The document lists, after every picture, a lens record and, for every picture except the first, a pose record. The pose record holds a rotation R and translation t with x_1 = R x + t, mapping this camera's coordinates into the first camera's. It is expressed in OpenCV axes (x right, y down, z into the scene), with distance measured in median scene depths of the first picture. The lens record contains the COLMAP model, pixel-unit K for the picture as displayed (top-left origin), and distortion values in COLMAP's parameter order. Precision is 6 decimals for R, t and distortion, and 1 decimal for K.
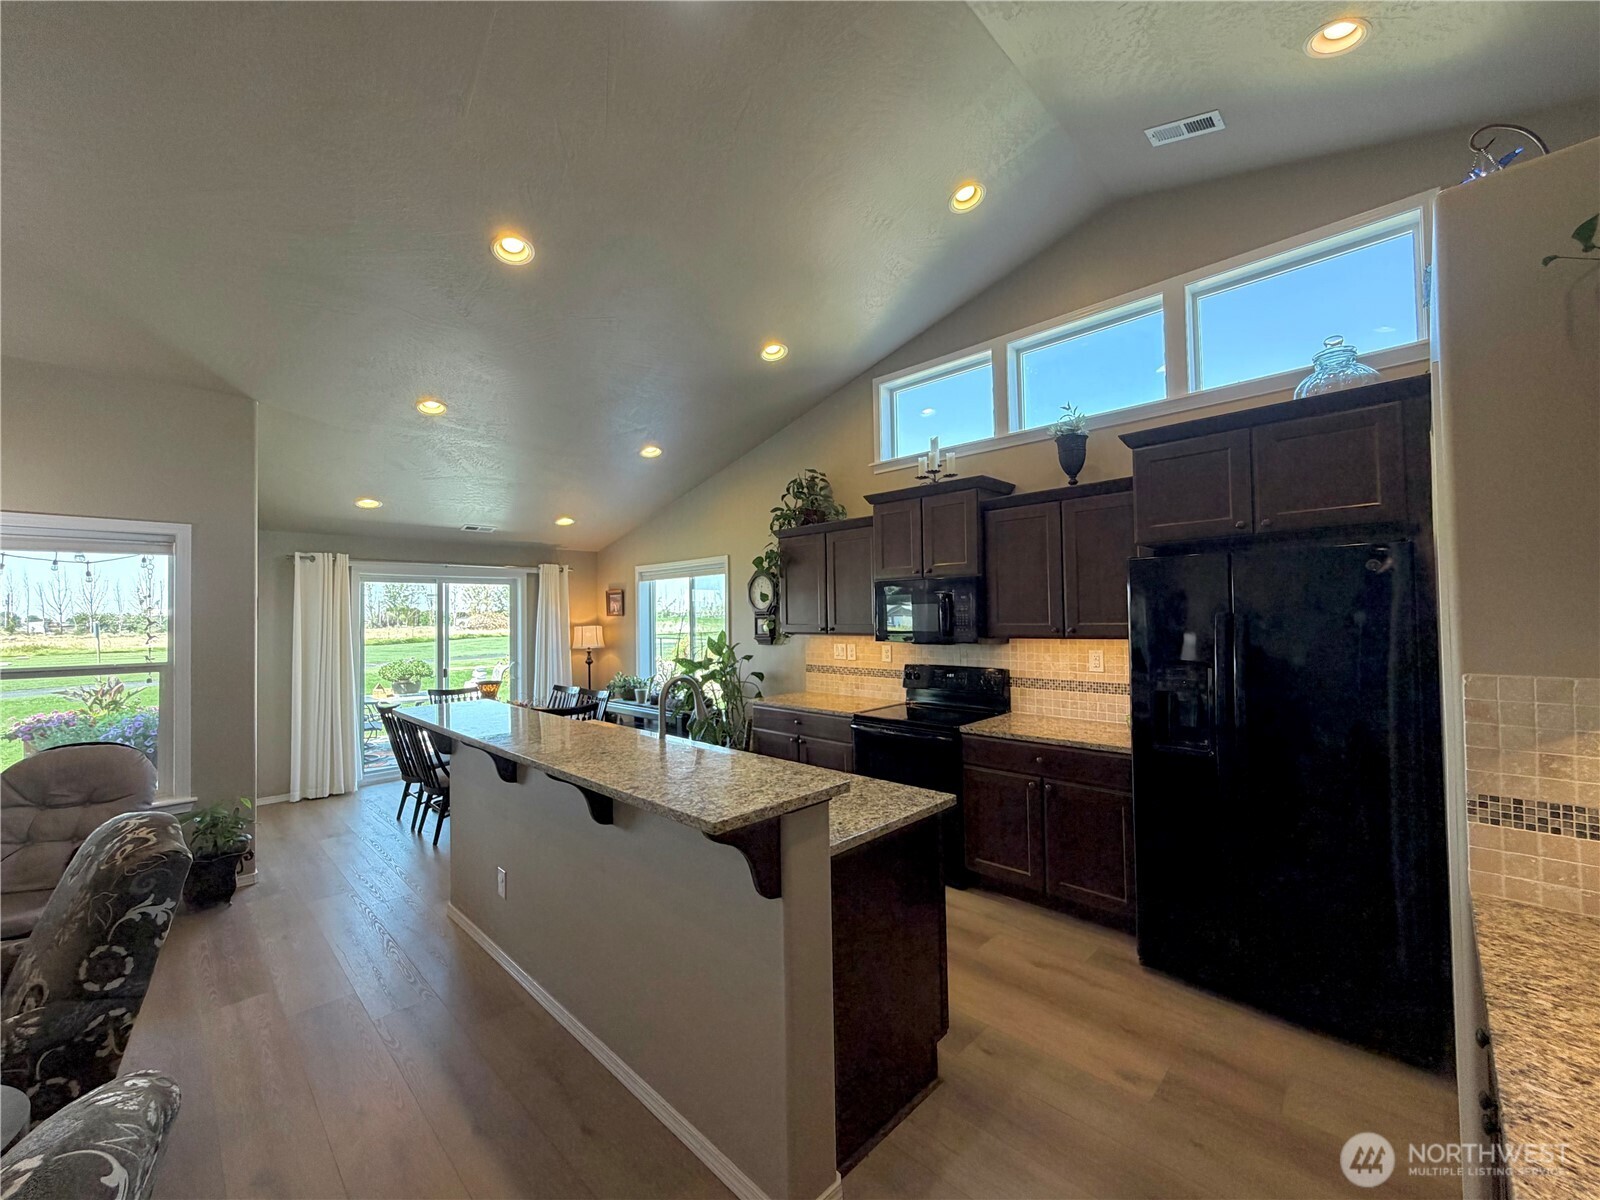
lens RADIAL K [[642.5, 0, 790.8], [0, 642.5, 598.9], [0, 0, 1]] dist [0.007482, 0.000141]
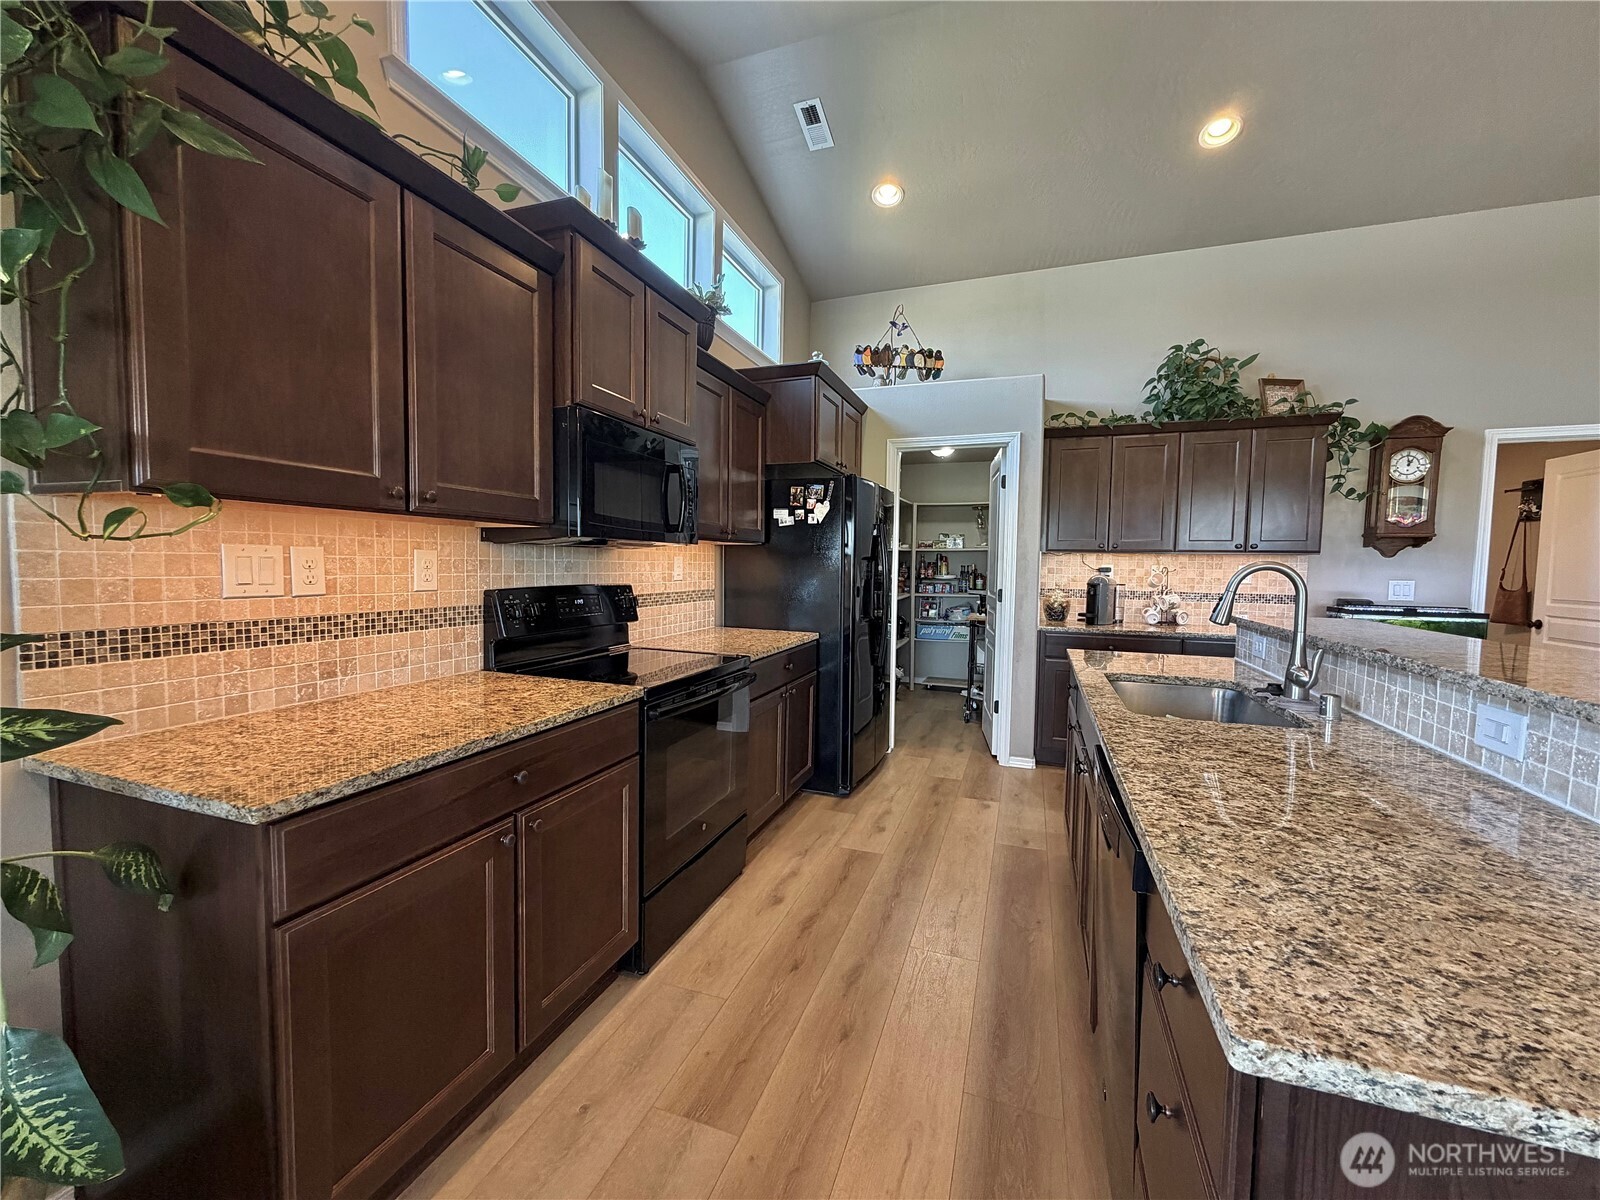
lens RADIAL K [[642.5, 0, 790.8], [0, 642.5, 598.9], [0, 0, 1]] dist [0.007482, 0.000141]
pose [[-0.416867, -0.040081, 0.908083, -0.325523], [-0.032109, 0.999053, 0.029356, 0.083869], [-0.908400, -0.016920, -0.417759, 0.962166]]
